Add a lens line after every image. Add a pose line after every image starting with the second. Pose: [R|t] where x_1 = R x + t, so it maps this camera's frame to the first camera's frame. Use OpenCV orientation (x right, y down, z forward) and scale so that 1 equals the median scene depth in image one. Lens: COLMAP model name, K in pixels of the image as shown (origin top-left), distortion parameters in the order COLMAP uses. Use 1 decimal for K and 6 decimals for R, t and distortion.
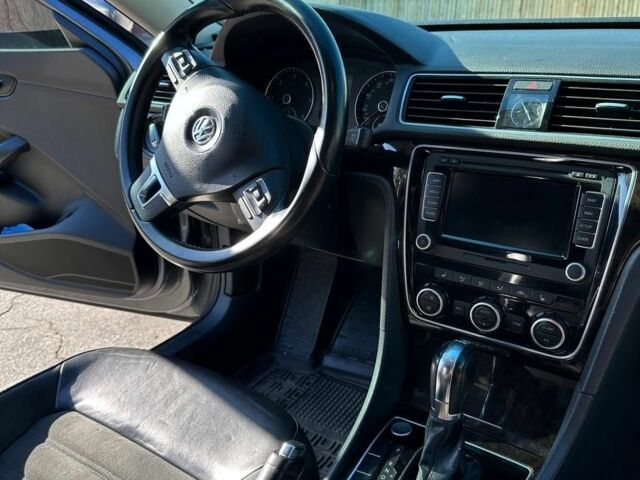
lens RADIAL K [[591.8, 0, 320.0], [0, 591.8, 240.0], [0, 0, 1]] dist [0.073008, -0.000422]
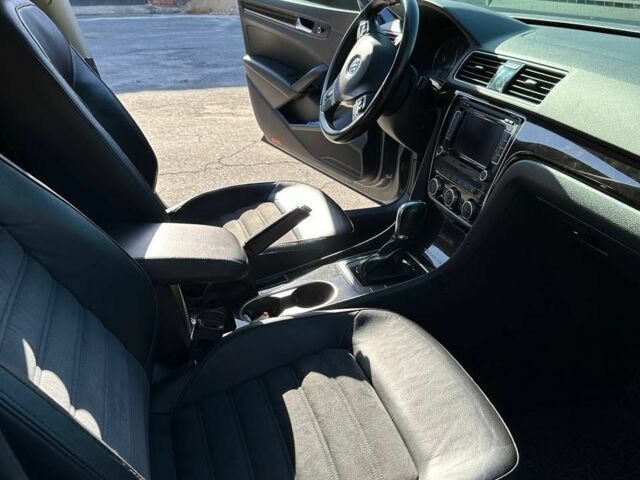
lens RADIAL K [[591.8, 0, 320.0], [0, 591.8, 240.0], [0, 0, 1]] dist [0.073008, -0.000422]
pose [[0.795698, 0.298831, -0.526844, 0.867928], [-0.263773, 0.953968, 0.142721, 0.094618], [0.545242, 0.025404, 0.837894, -0.596794]]
